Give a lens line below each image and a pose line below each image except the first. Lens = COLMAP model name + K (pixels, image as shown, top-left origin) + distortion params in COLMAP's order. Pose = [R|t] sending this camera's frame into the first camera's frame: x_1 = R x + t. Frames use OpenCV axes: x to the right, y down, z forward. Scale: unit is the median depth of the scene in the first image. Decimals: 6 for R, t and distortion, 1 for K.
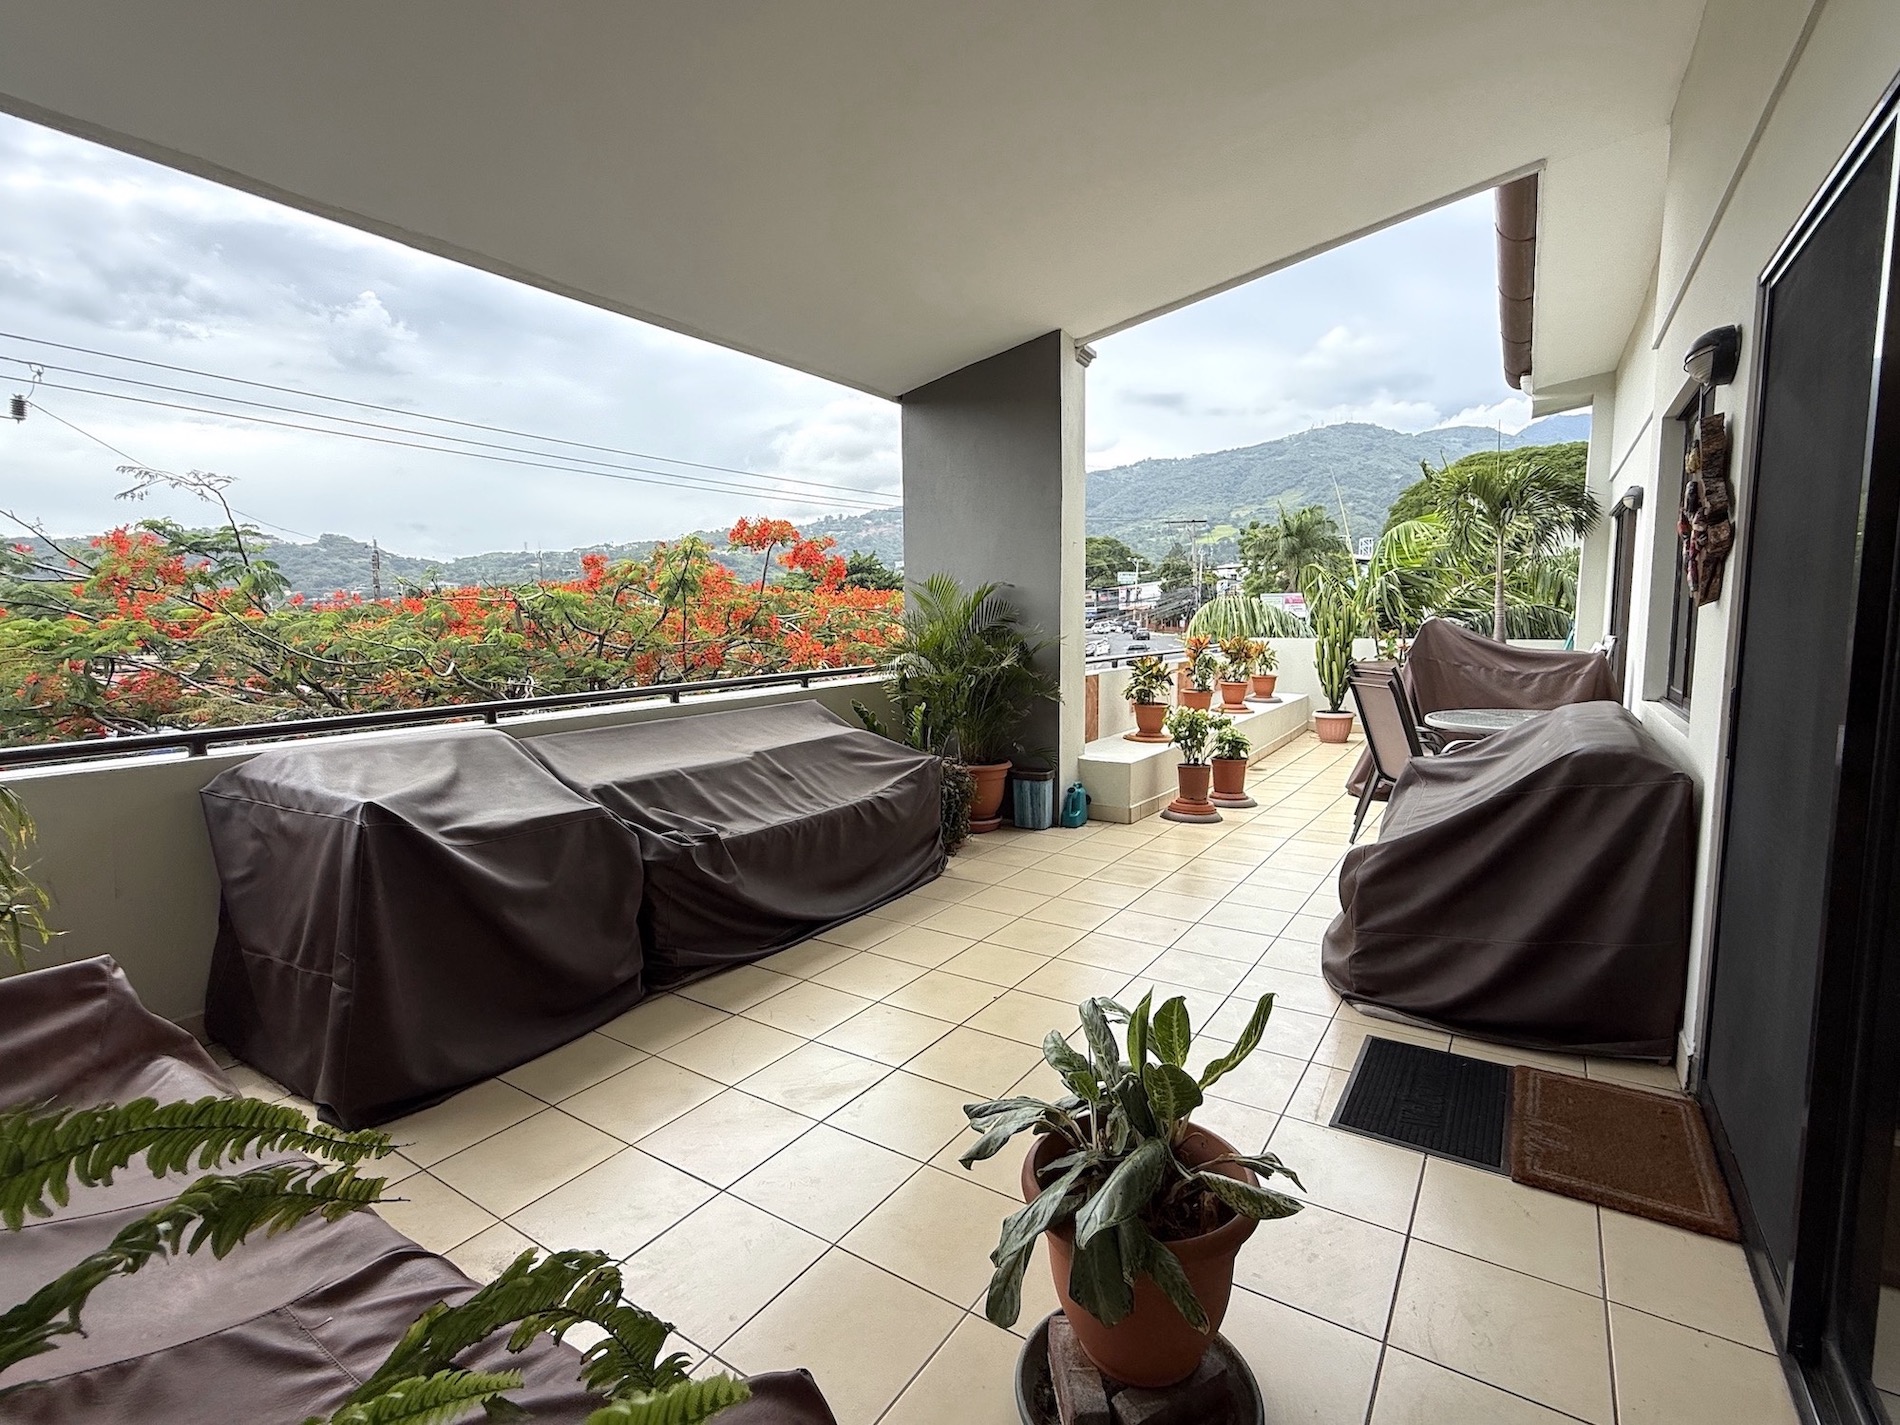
lens RADIAL K [[886.8, 0, 950.0], [0, 886.8, 712.5], [0, 0, 1]] dist [0.001808, 0.000339]
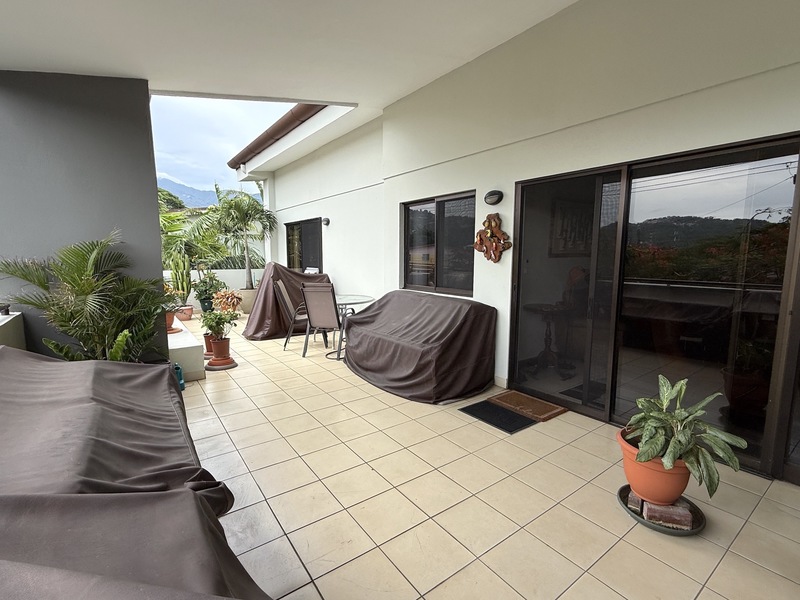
lens RADIAL K [[373.4, 0, 400.0], [0, 373.4, 300.0], [0, 0, 1]] dist [0.001808, 0.000339]
pose [[0.336423, -0.085787, 0.937795, -0.698097], [0.080831, 0.994797, 0.062005, -0.088550], [-0.938236, 0.054943, 0.341607, 0.701263]]
